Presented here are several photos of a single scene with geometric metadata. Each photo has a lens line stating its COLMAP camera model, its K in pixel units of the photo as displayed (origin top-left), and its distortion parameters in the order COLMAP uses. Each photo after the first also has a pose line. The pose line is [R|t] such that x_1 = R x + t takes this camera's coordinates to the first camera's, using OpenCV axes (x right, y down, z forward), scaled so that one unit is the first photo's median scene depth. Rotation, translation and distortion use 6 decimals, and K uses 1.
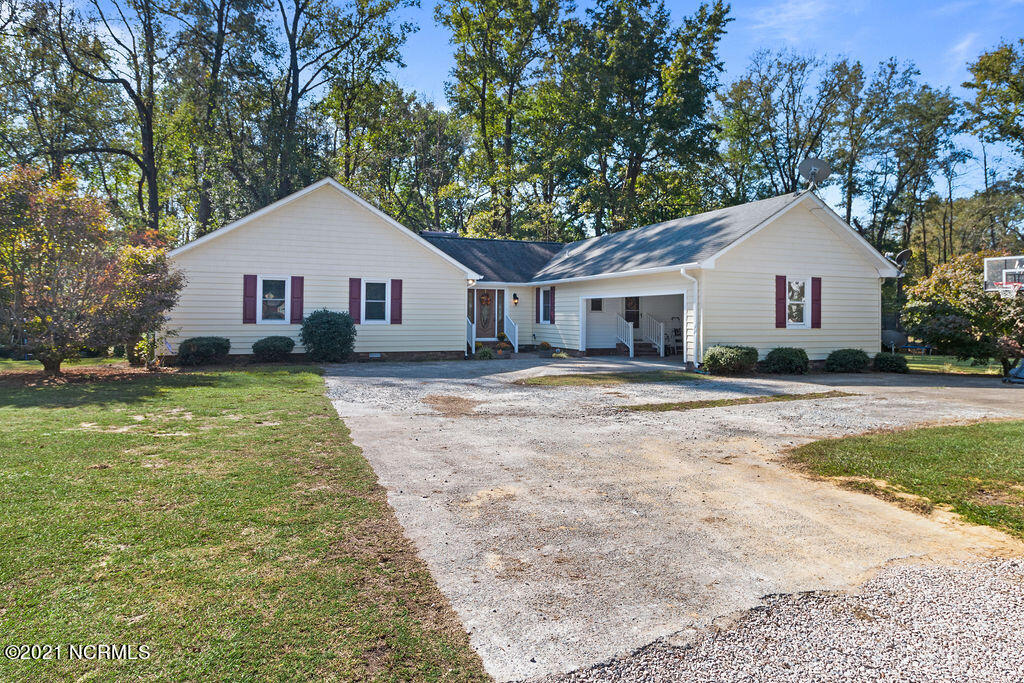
lens RADIAL K [[617.3, 0, 512.0], [0, 617.3, 341.5], [0, 0, 1]] dist [-0.001398, -0.000683]
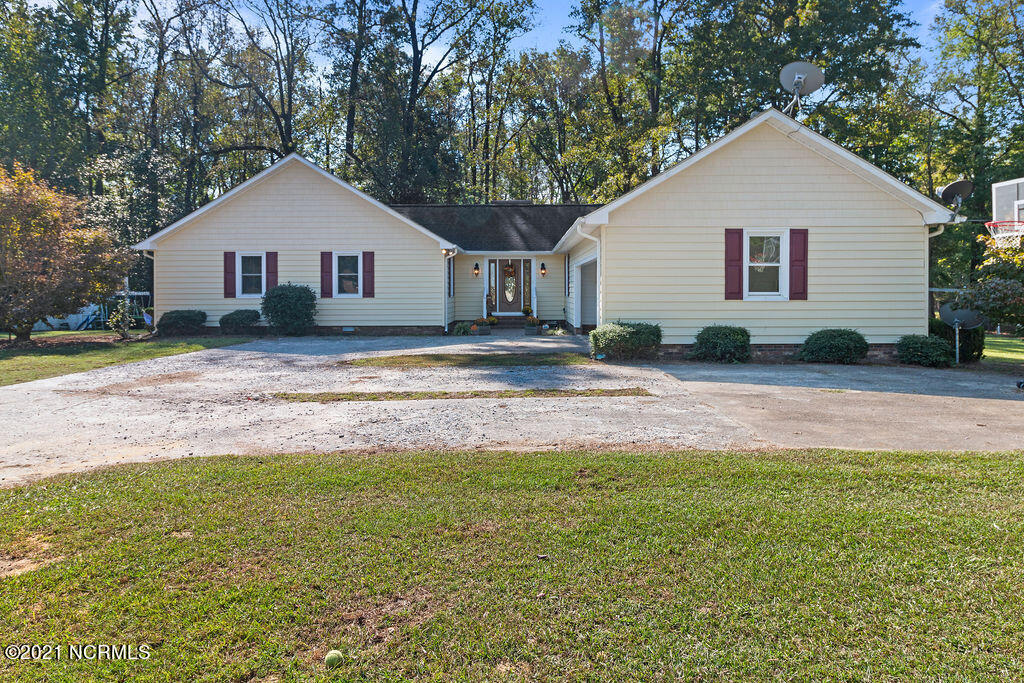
lens RADIAL K [[624.5, 0, 514.3], [0, 624.5, 322.7], [0, 0, 1]] dist [-0.003351, -0.002820]
pose [[0.924691, 0.010346, -0.380578, 0.423875], [-0.006501, 0.999914, 0.011389, -0.001458], [0.380663, -0.008057, 0.924679, 0.189515]]
